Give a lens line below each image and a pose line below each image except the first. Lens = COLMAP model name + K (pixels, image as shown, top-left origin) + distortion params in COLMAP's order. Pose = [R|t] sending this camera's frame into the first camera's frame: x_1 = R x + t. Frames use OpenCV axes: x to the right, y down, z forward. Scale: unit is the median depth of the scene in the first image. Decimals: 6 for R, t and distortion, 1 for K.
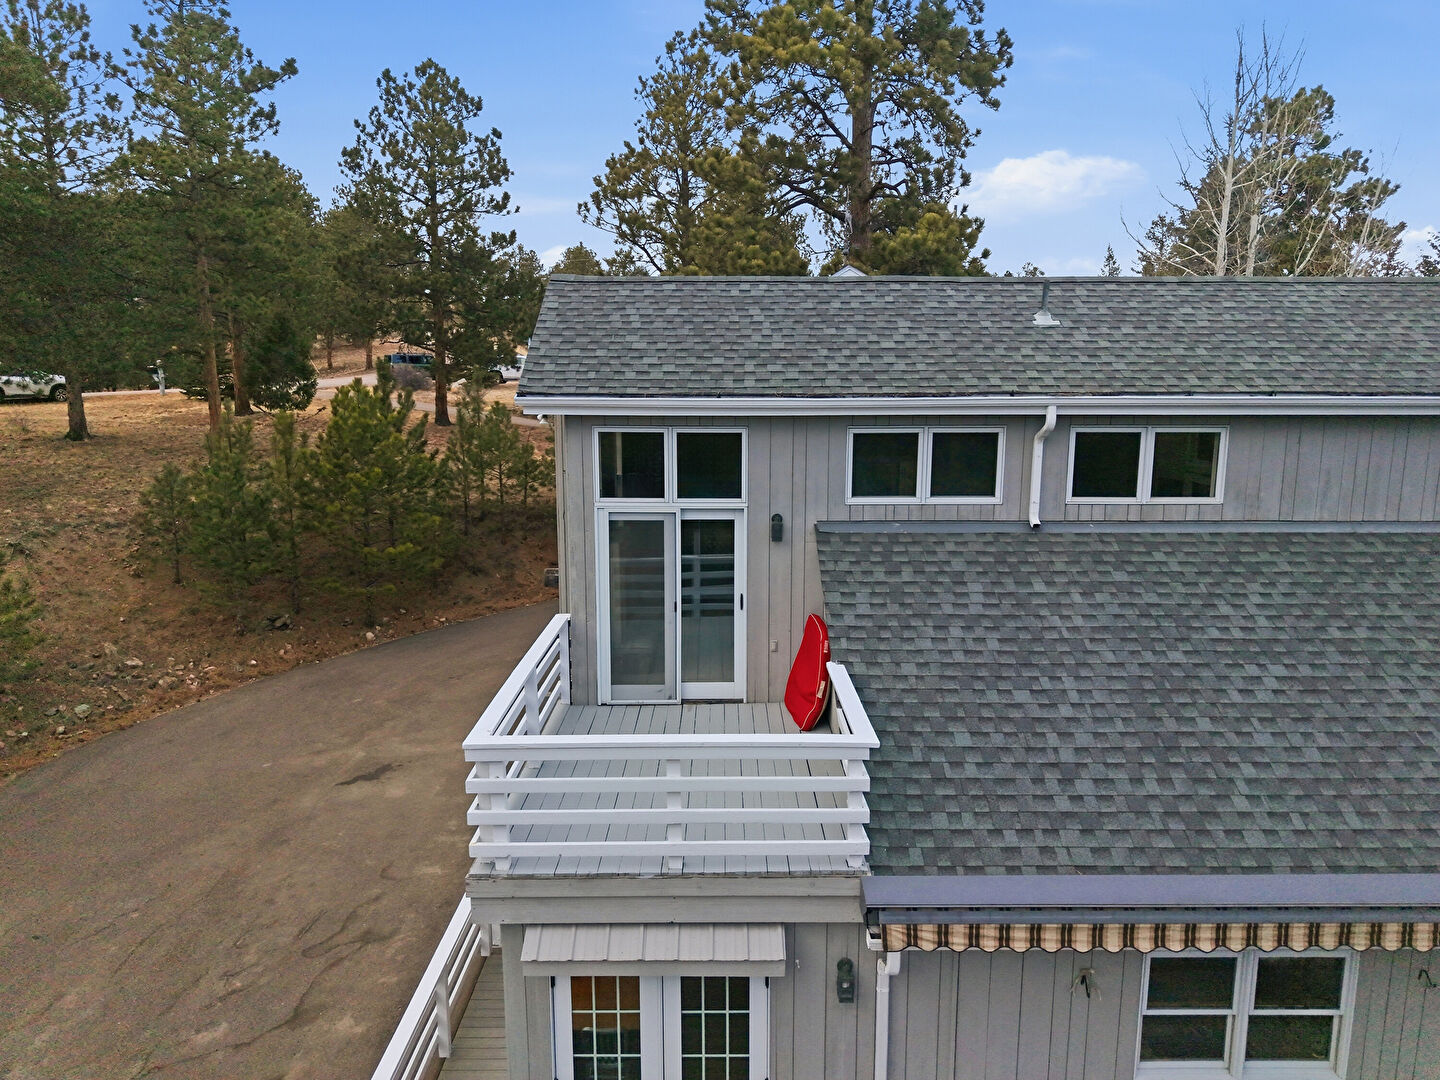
lens RADIAL K [[960.4, 0, 715.6], [0, 960.4, 558.4], [0, 0, 1]] dist [0.004764, -0.004493]
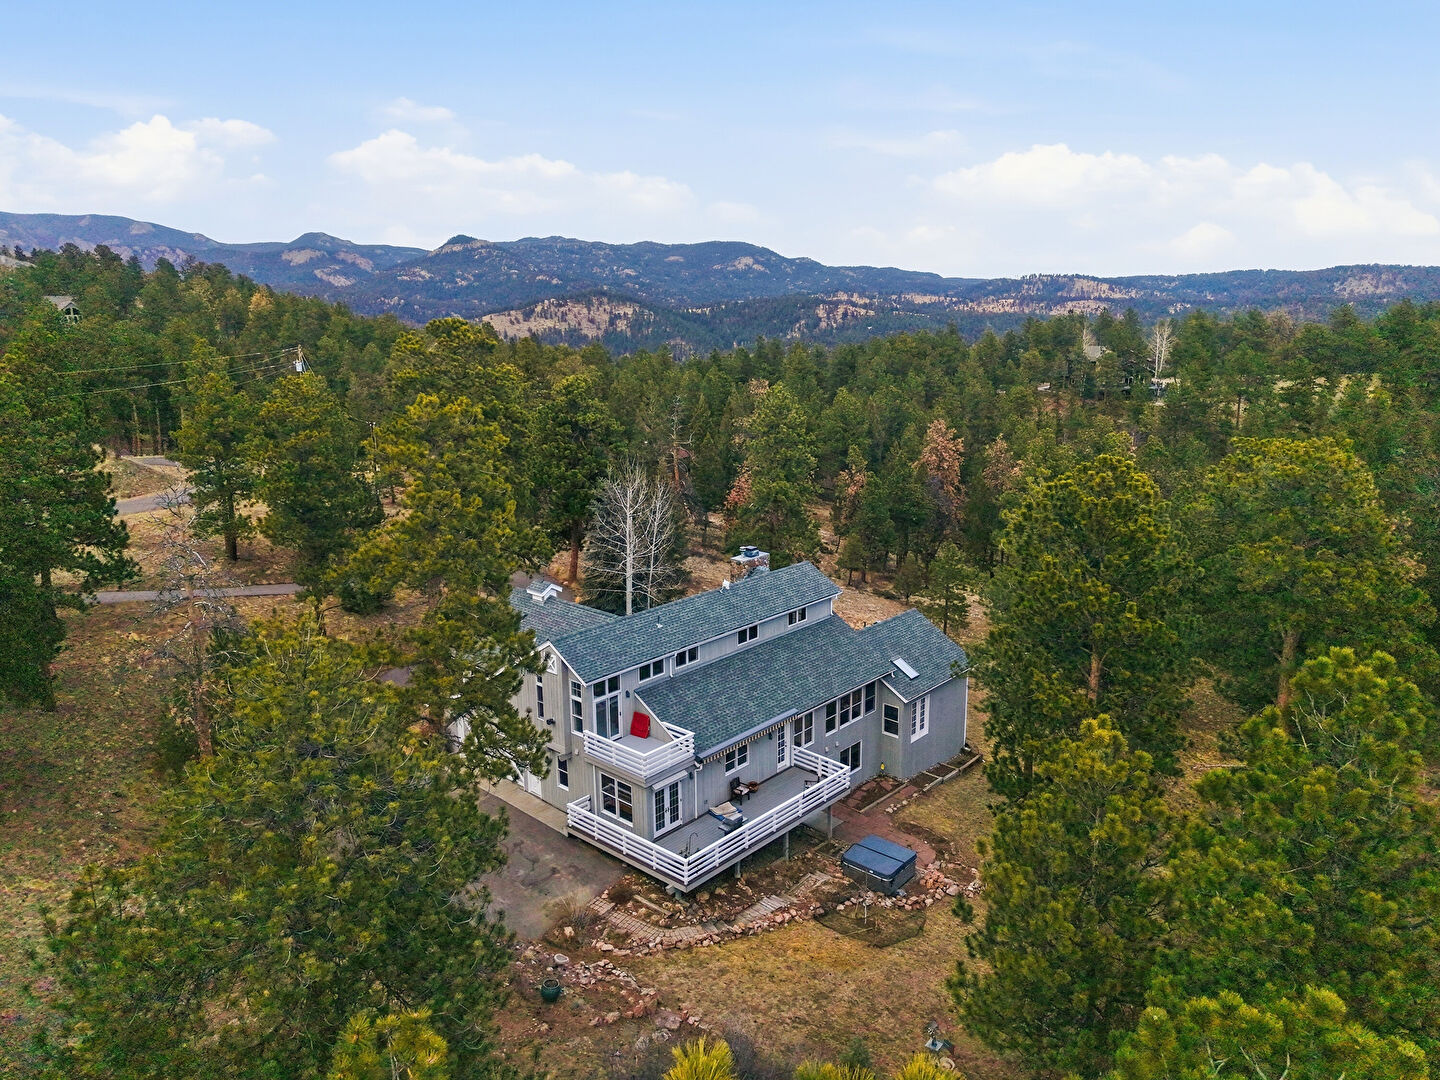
lens RADIAL K [[974.9, 0, 720.0], [0, 974.9, 540.0], [0, 0, 1]] dist [0.054571, -0.055105]
pose [[0.676116, -0.160079, 0.719195, -2.638504], [0.140540, 0.986211, 0.087390, -1.019501], [-0.723267, 0.041990, 0.689291, -2.278239]]
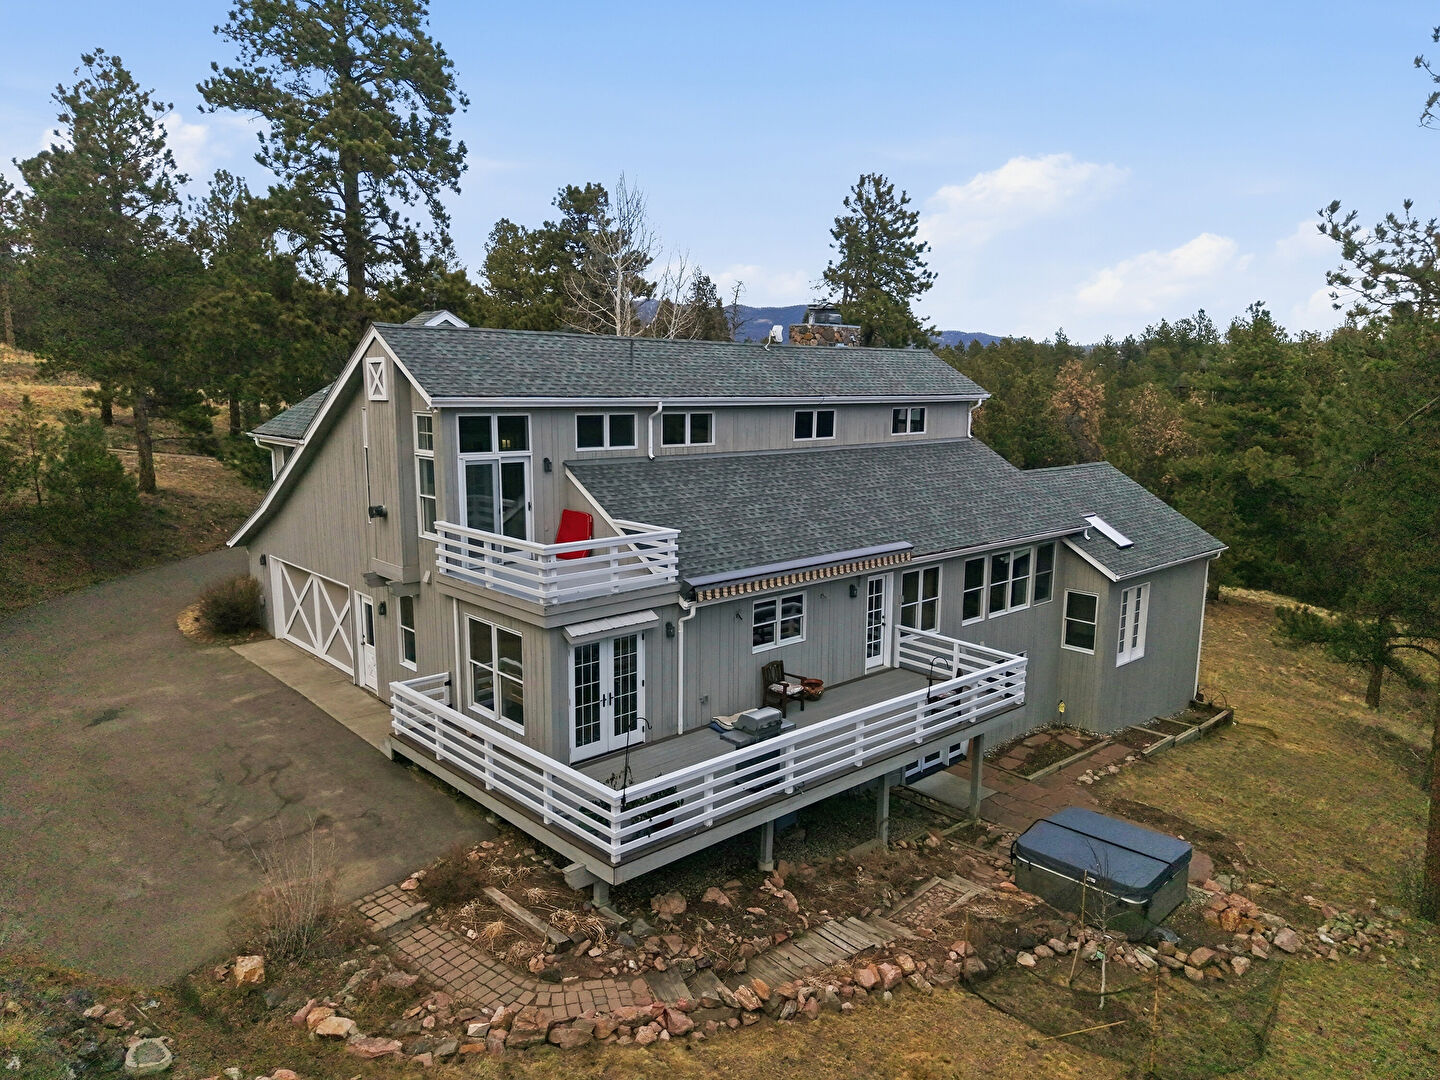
lens RADIAL K [[974.9, 0, 720.0], [0, 974.9, 540.0], [0, 0, 1]] dist [0.054571, -0.055105]
pose [[0.737866, -0.097104, 0.667926, -1.019715], [0.110709, 0.993606, 0.022149, 0.115370], [-0.665806, 0.057602, 0.743898, -0.704512]]
